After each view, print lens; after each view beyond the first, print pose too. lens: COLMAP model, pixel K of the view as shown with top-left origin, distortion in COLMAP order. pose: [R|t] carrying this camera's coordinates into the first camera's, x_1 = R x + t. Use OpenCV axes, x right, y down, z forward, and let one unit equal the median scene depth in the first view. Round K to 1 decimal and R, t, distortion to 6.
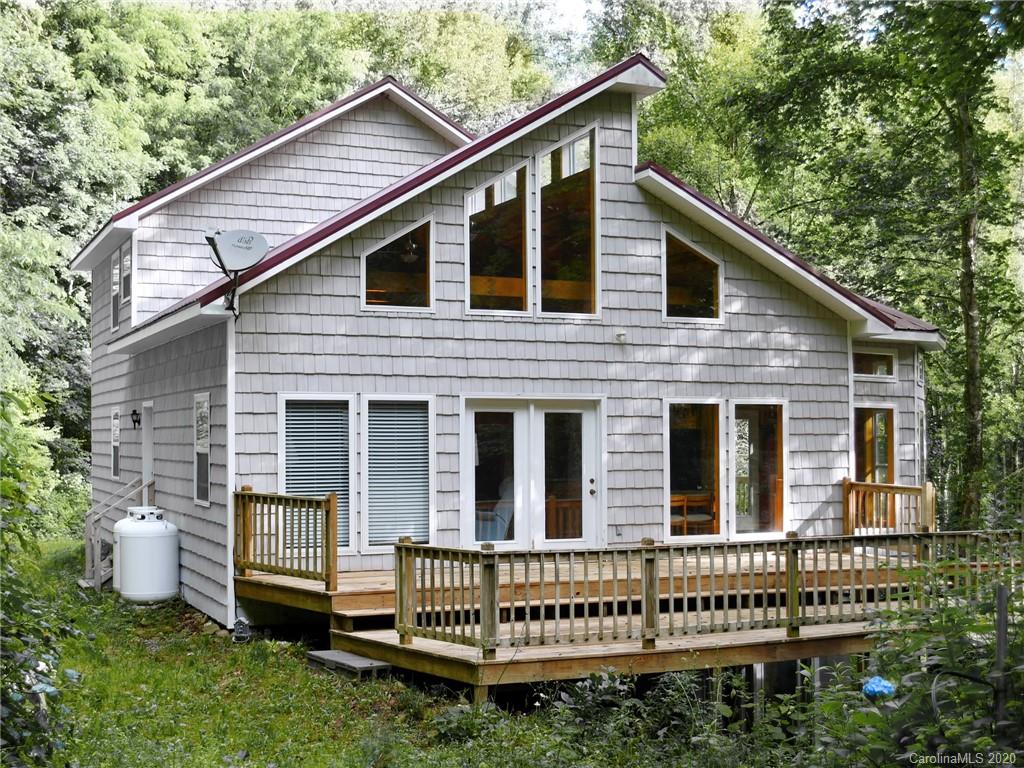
lens RADIAL K [[1231.3, 0, 512.0], [0, 1231.3, 384.0], [0, 0, 1]] dist [-0.005842, 0.000580]
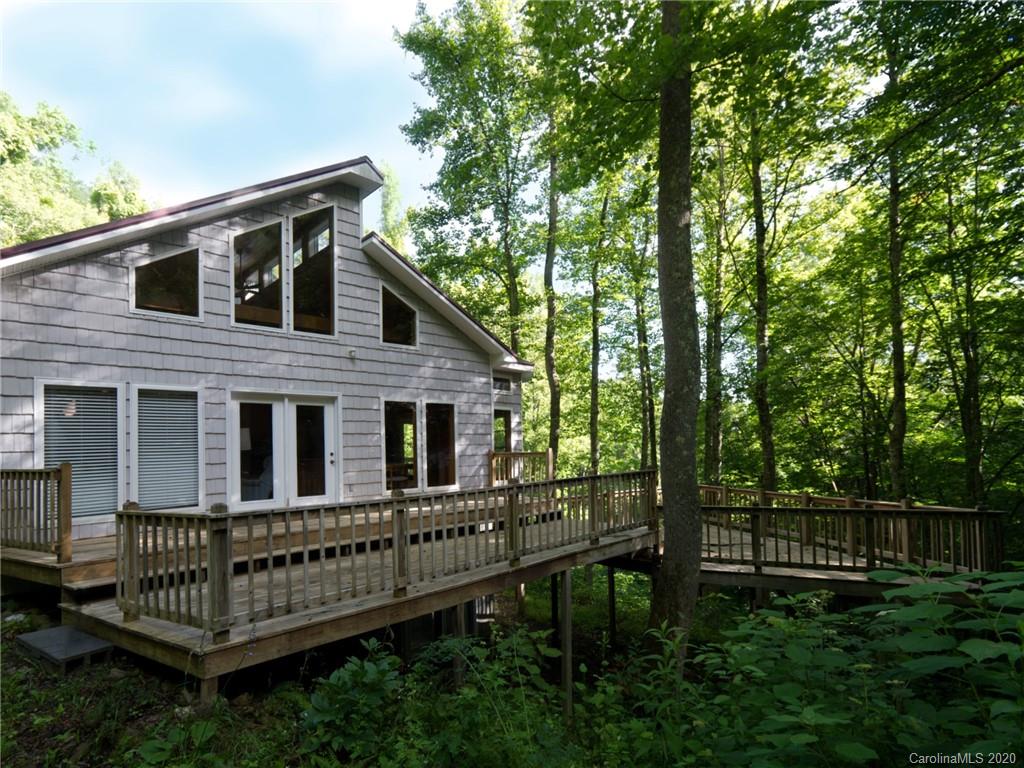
lens RADIAL K [[591.5, 0, 513.4], [0, 591.5, 410.0], [0, 0, 1]] dist [-0.067827, 0.091701]
pose [[0.930529, -0.006031, 0.366169, 0.013229], [0.011061, 0.999871, -0.011642, 0.042853], [-0.366051, 0.014883, 0.930476, 0.330840]]
